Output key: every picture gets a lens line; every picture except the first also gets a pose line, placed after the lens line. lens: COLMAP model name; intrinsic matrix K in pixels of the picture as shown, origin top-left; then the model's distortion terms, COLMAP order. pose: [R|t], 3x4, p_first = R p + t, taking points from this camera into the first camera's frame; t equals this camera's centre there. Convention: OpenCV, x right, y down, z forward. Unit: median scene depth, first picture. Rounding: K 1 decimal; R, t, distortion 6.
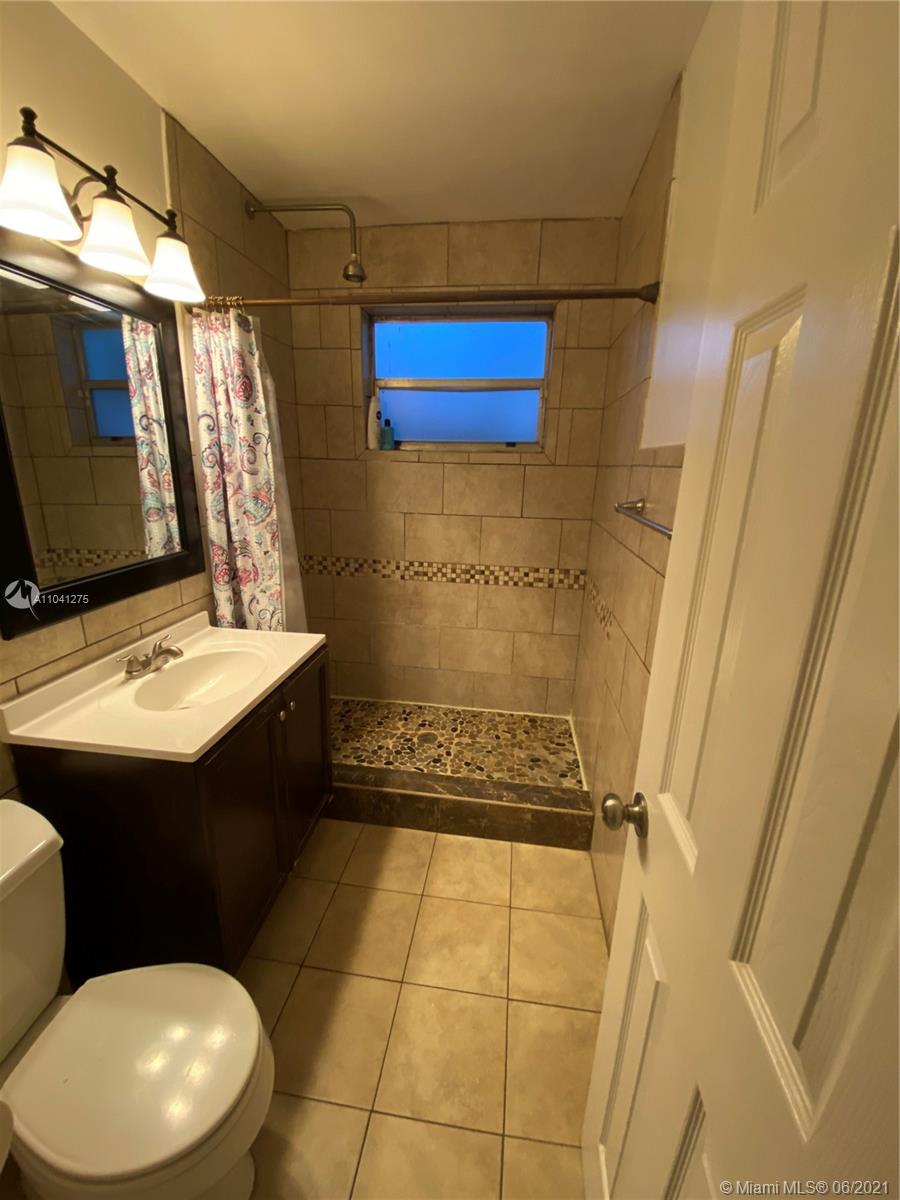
lens RADIAL K [[487.2, 0, 450.0], [0, 487.2, 600.0], [0, 0, 1]] dist [0.026258, -0.023033]
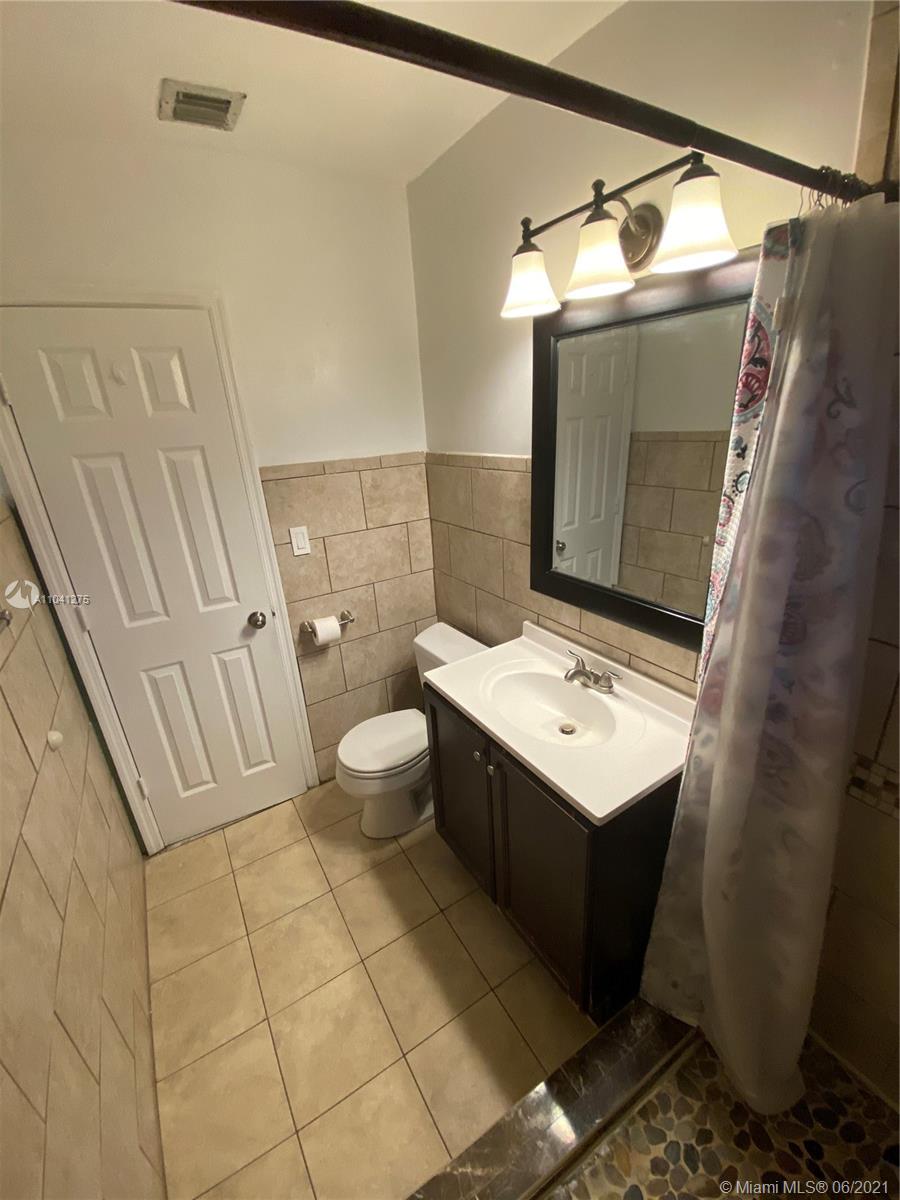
lens RADIAL K [[487.2, 0, 450.0], [0, 487.2, 600.0], [0, 0, 1]] dist [0.026258, -0.023033]
pose [[-0.765620, 0.247591, -0.593738, 0.216649], [-0.133131, 0.842002, 0.522790, -0.545998], [0.629366, 0.479303, -0.611691, 1.437170]]
